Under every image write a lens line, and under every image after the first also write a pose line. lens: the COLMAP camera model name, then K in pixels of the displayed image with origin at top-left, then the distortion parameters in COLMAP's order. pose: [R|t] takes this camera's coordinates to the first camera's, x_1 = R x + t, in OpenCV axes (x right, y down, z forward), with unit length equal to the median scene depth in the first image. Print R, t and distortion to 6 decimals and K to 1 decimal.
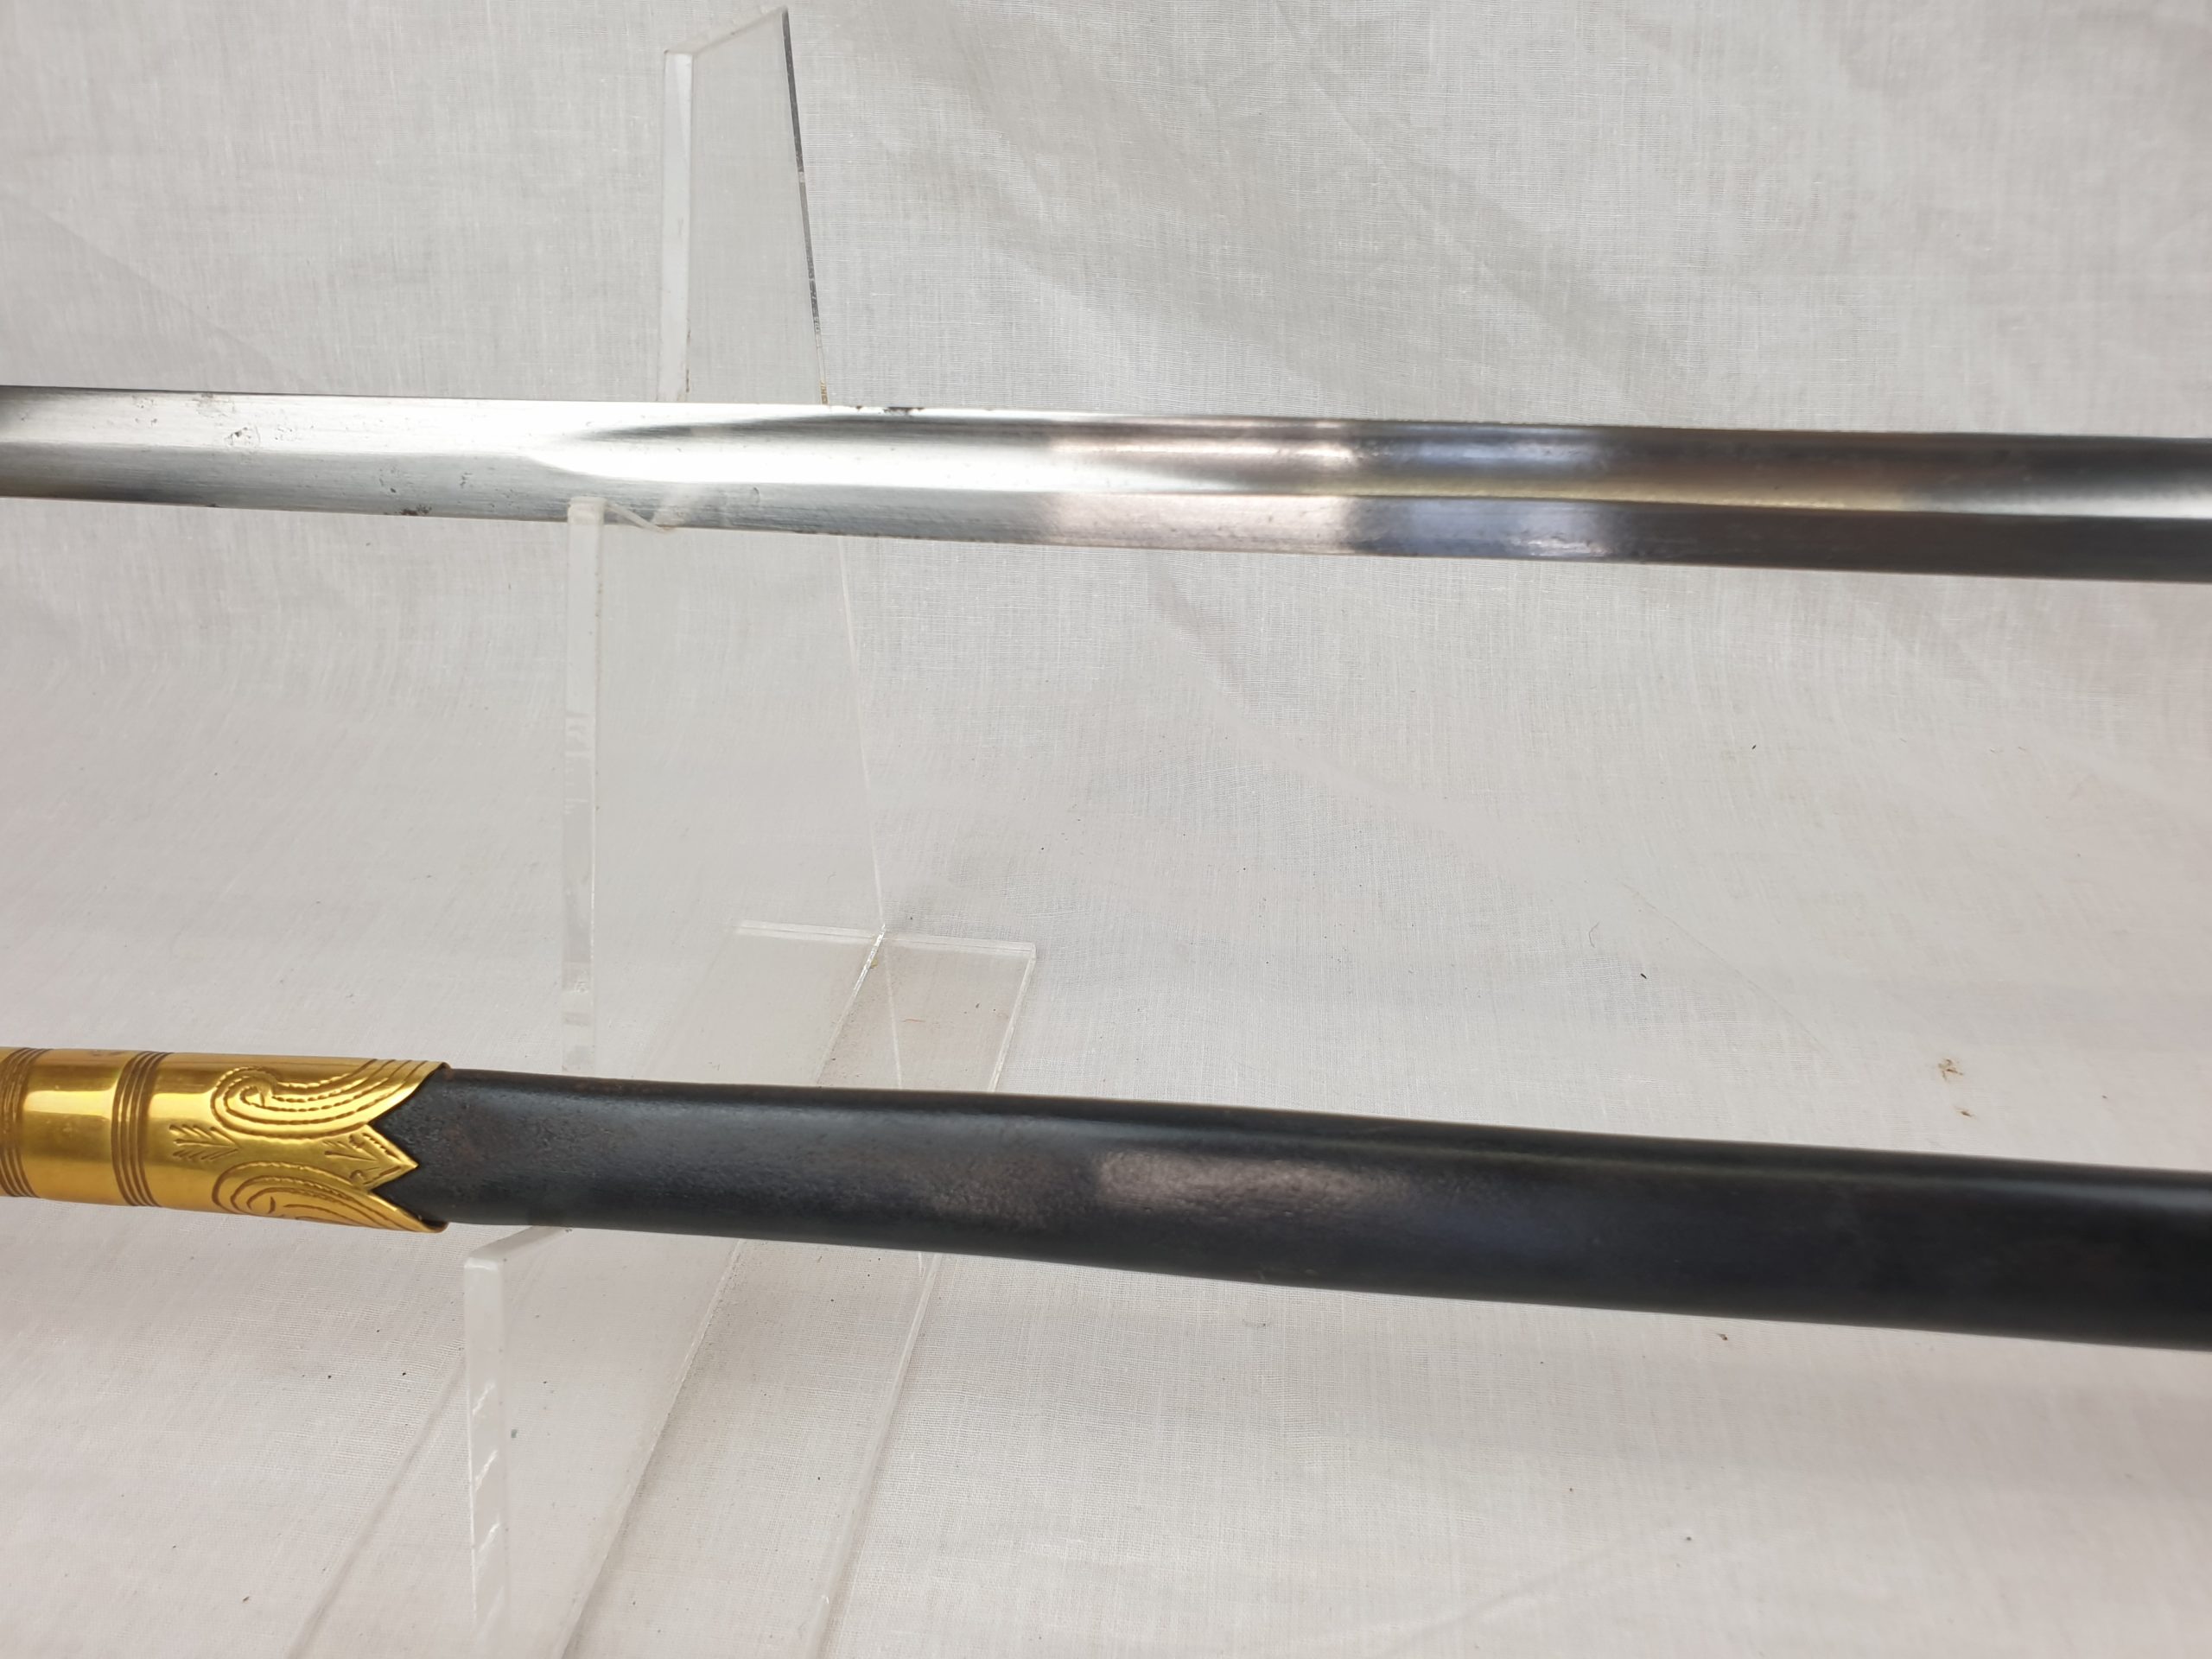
lens RADIAL K [[1756.5, 0, 1111.3], [0, 1756.5, 848.7], [0, 0, 1]] dist [-0.011902, 0.021648]
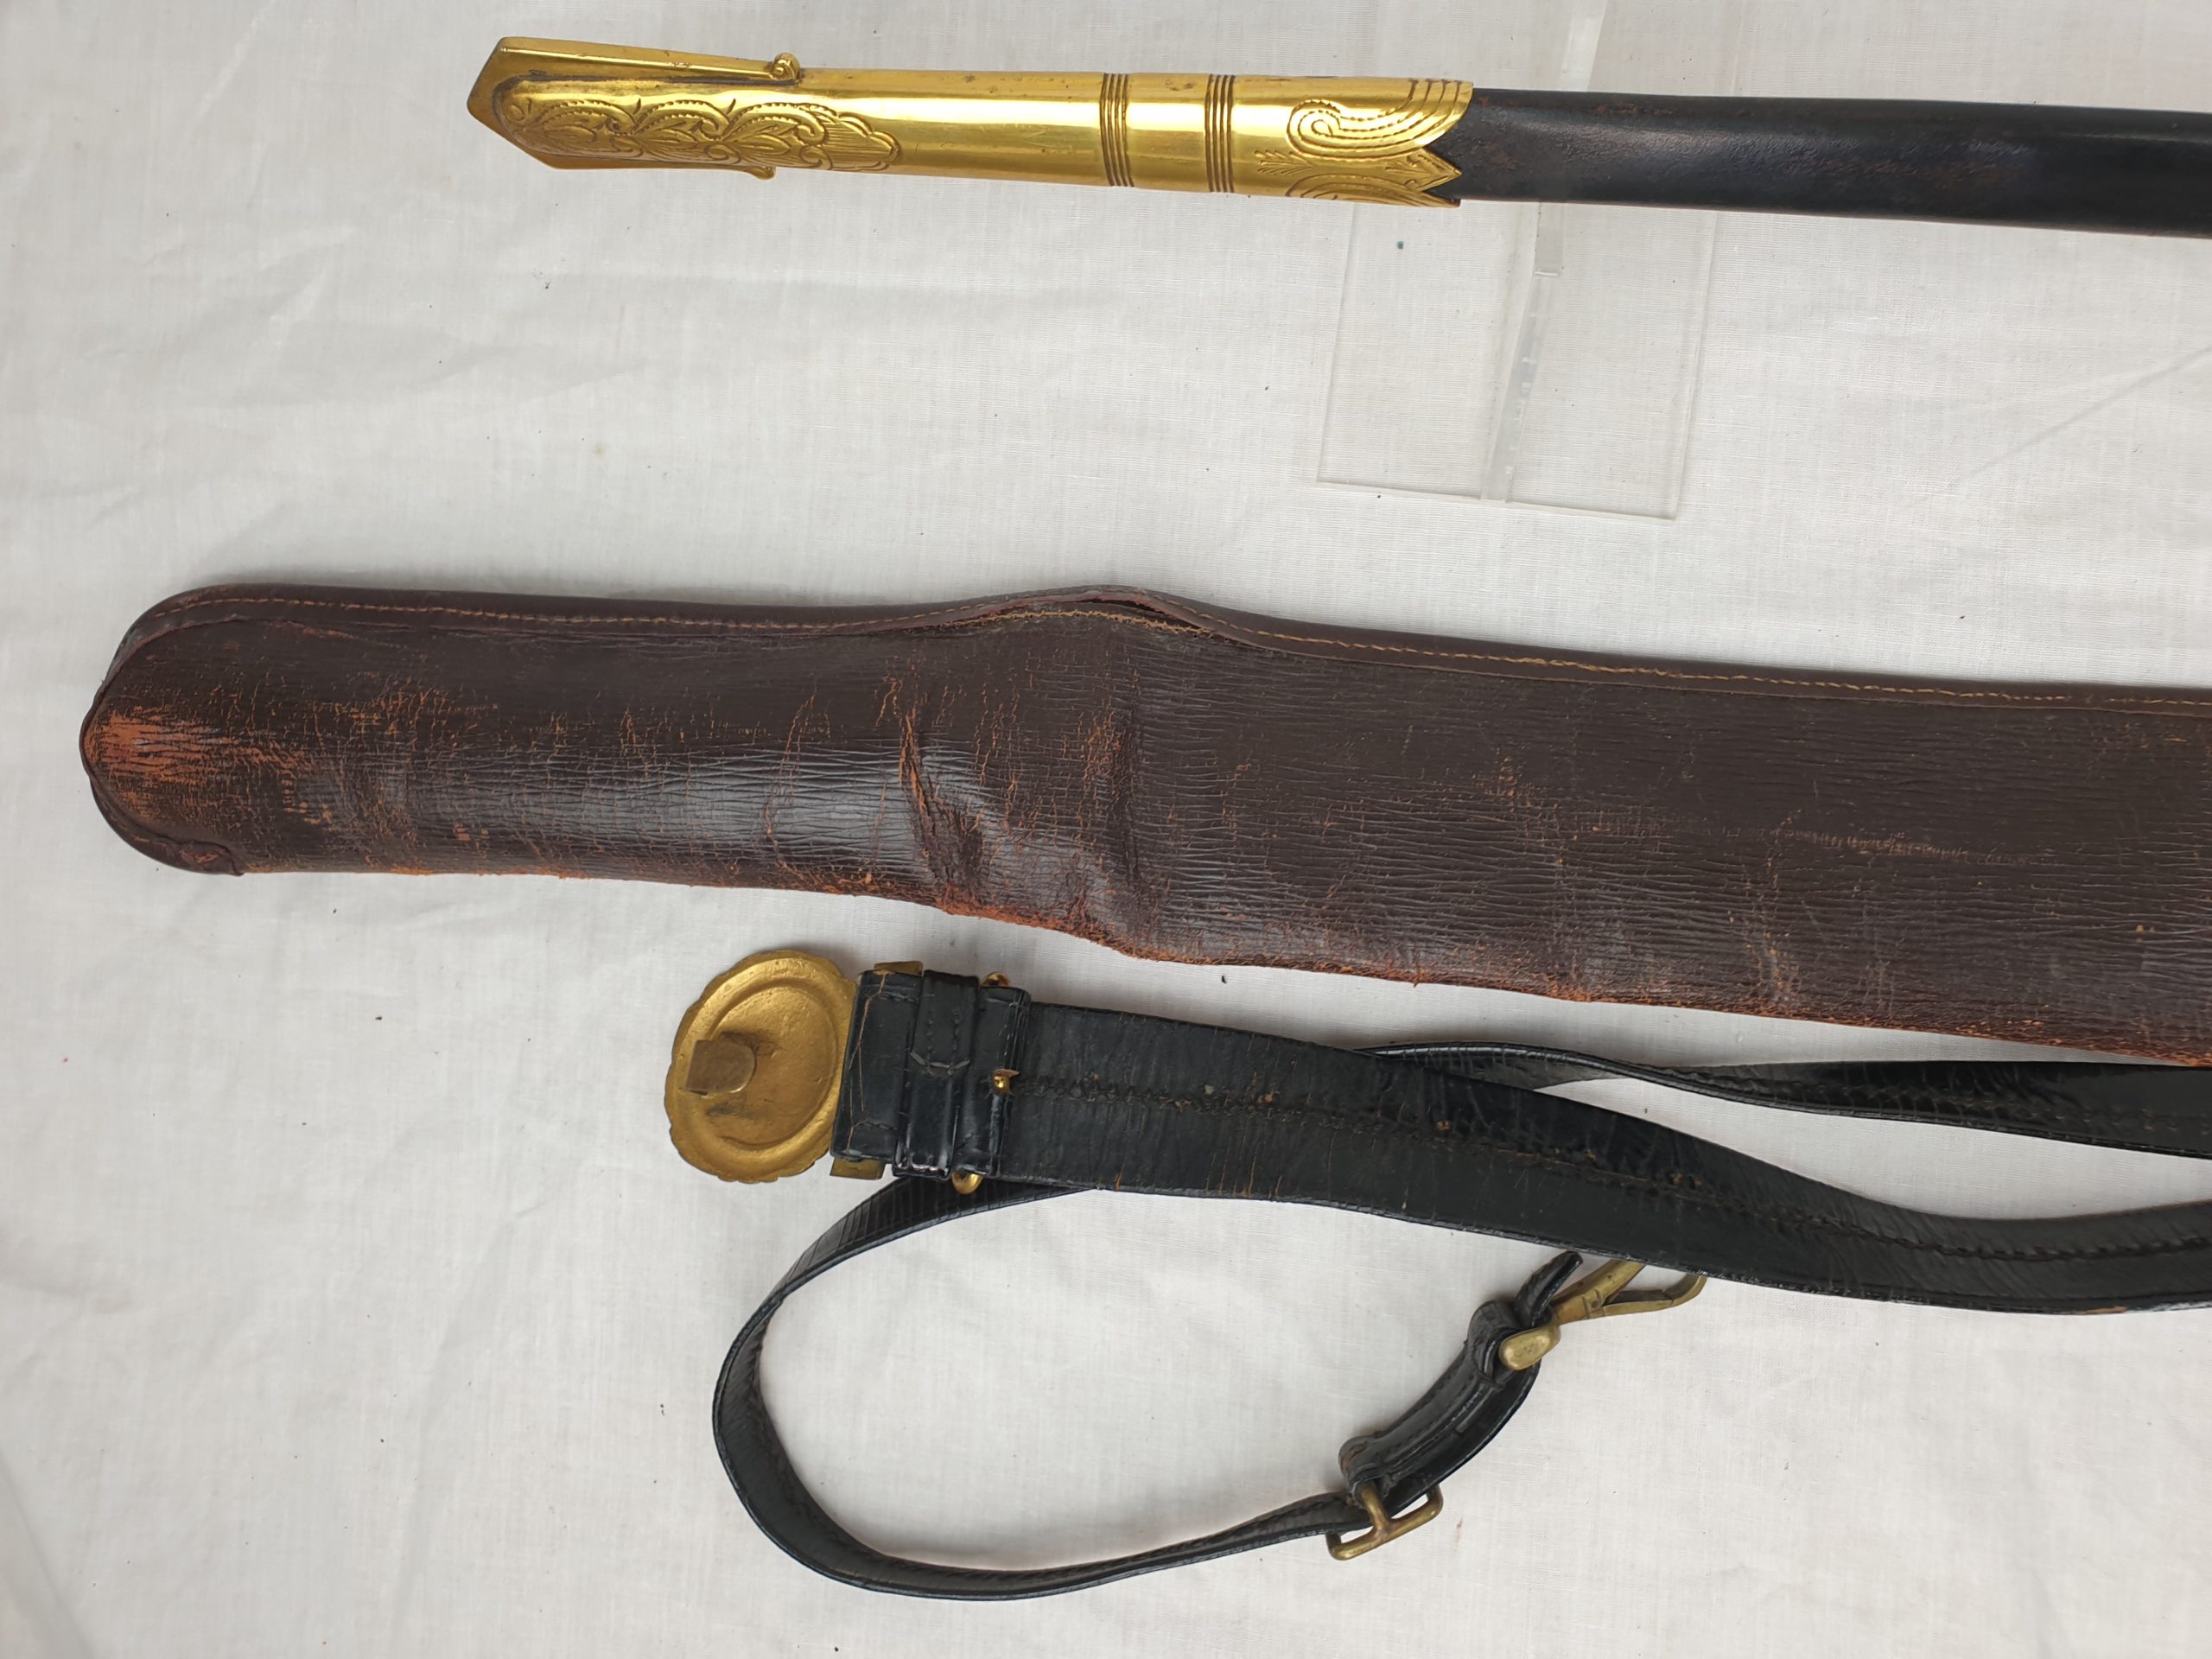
lens RADIAL K [[1756.5, 0, 1133.7], [0, 1756.5, 813.1], [0, 0, 1]] dist [-0.011902, 0.021648]
pose [[0.993919, -0.020278, -0.108235, -0.282956], [0.100676, 0.565541, 0.818552, -0.345686], [0.044613, -0.824471, 0.564143, -0.055704]]
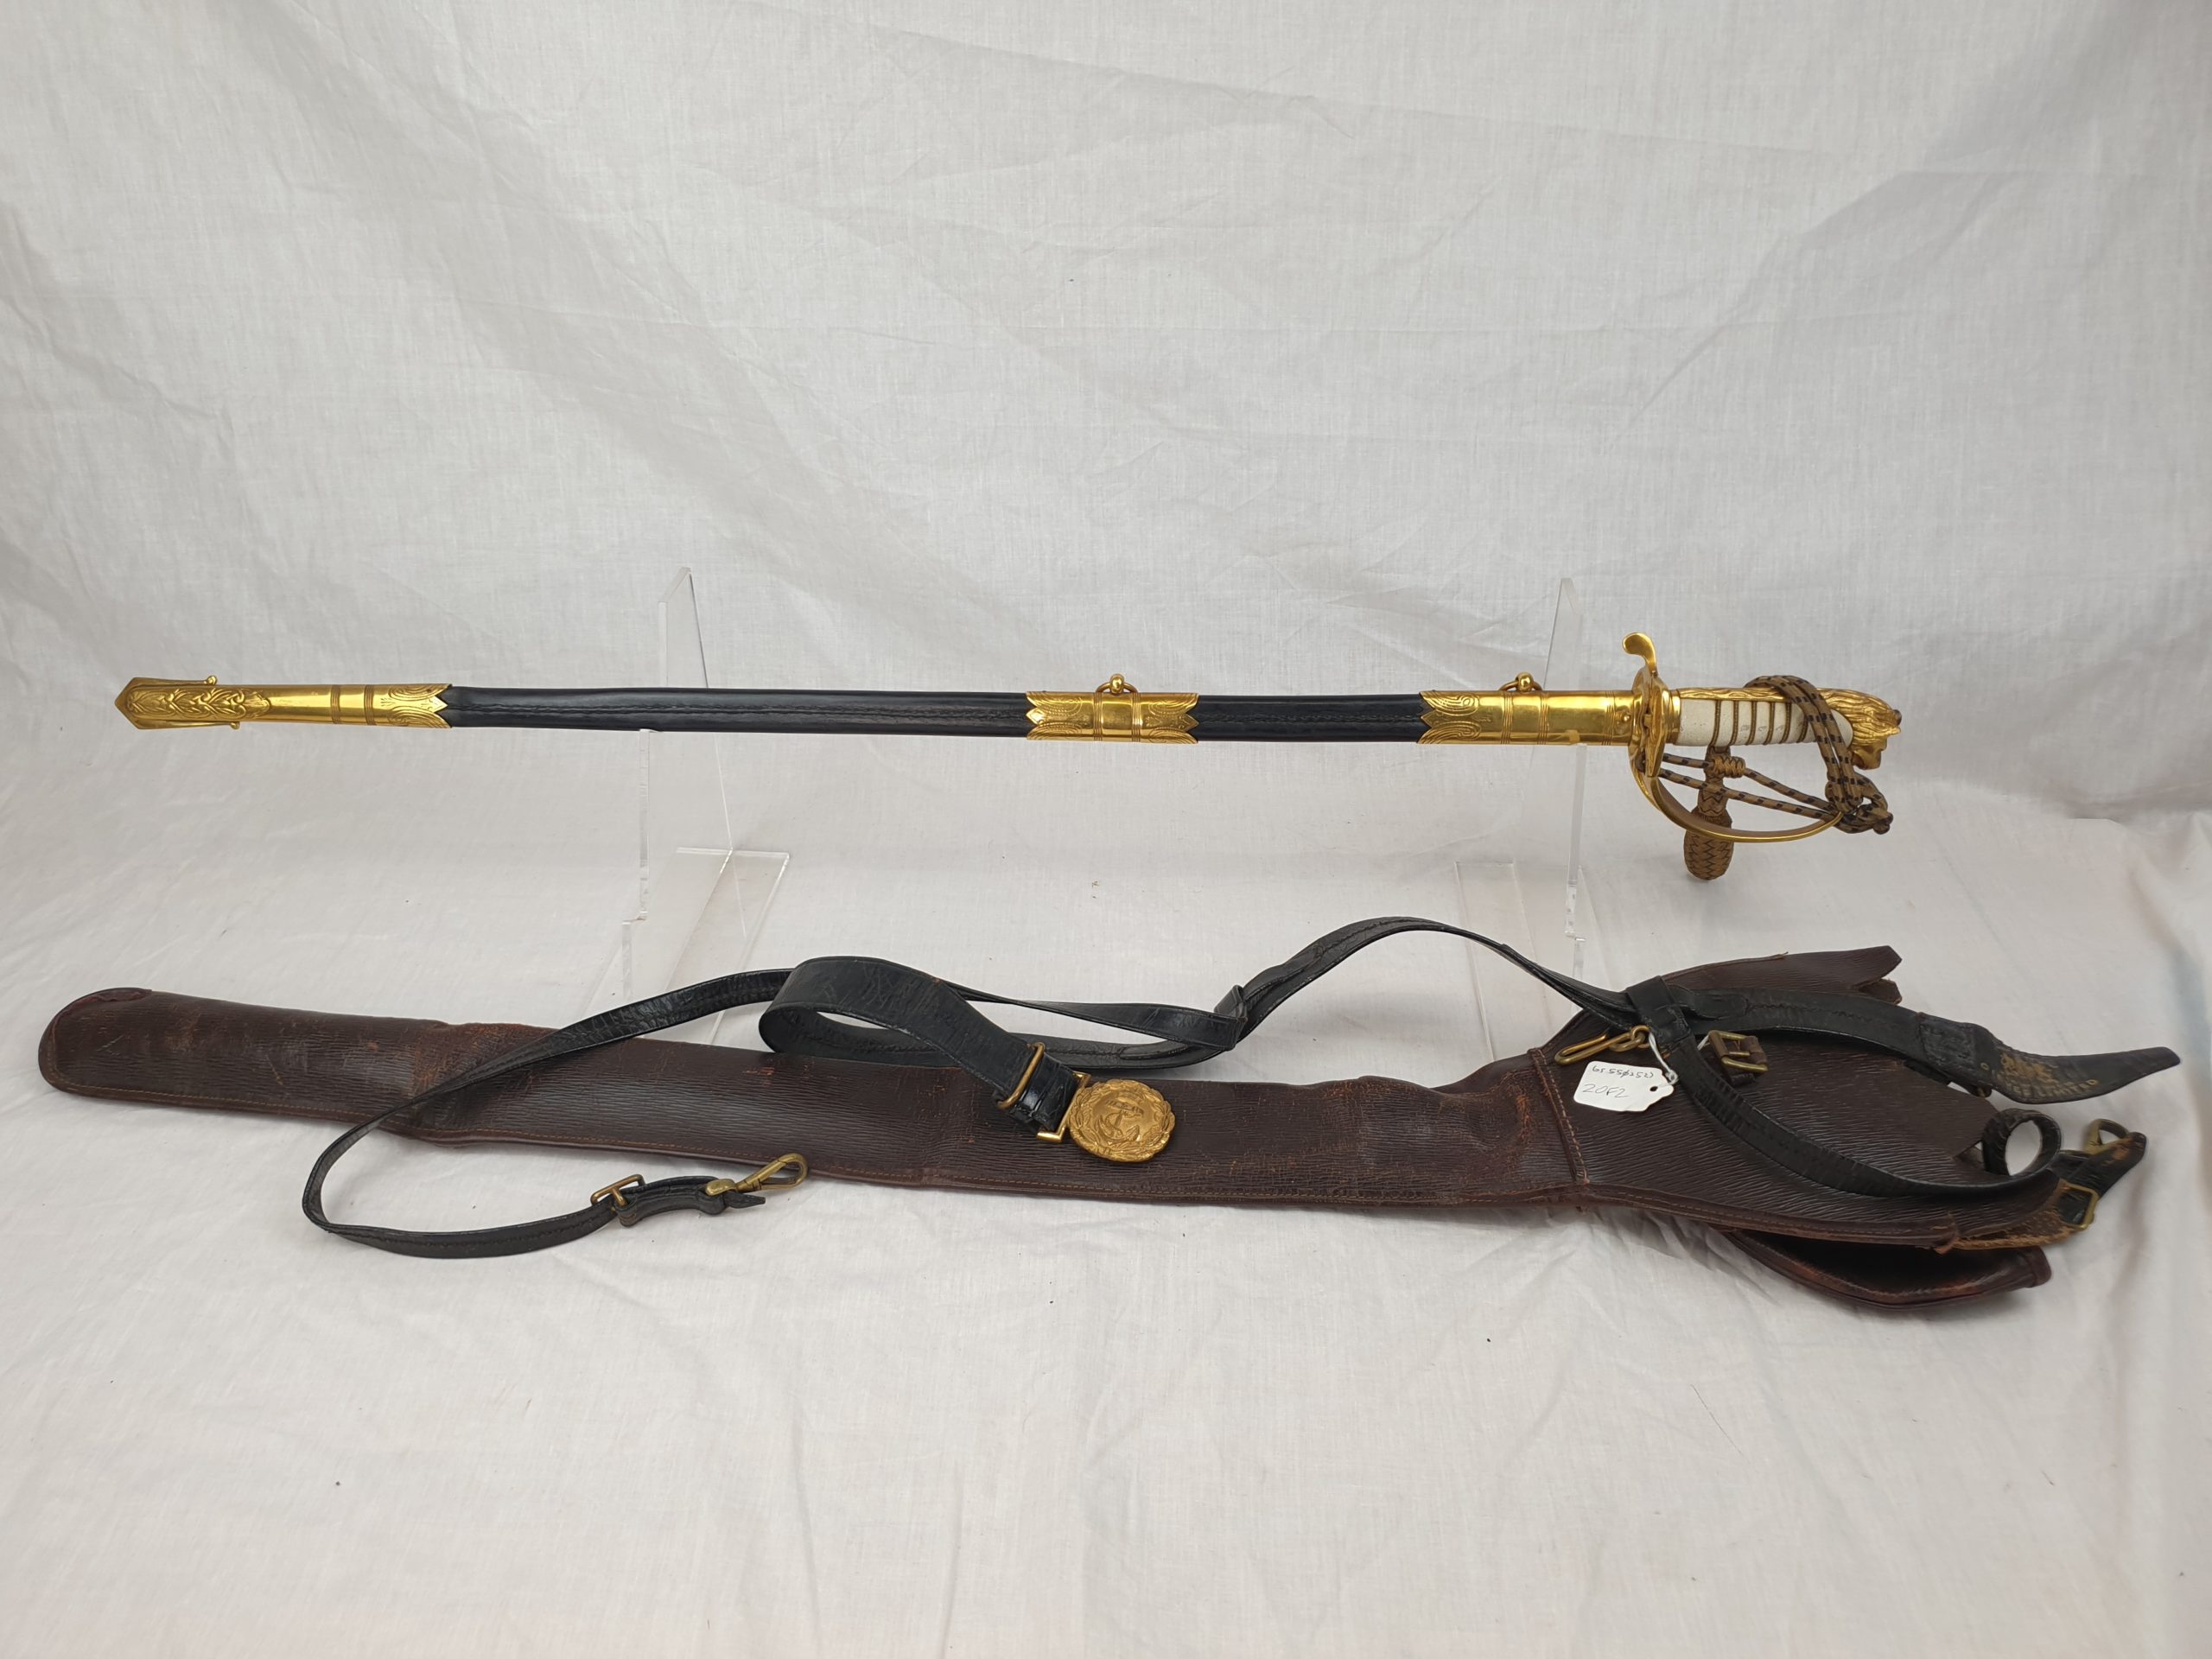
lens RADIAL K [[1756.5, 0, 1103.1], [0, 1756.5, 838.5], [0, 0, 1]] dist [-0.011902, 0.021648]
pose [[0.997635, -0.024901, 0.064069, 0.254781], [0.024438, 0.999669, 0.008013, 0.019482], [-0.064247, -0.006429, 0.997913, -1.637871]]
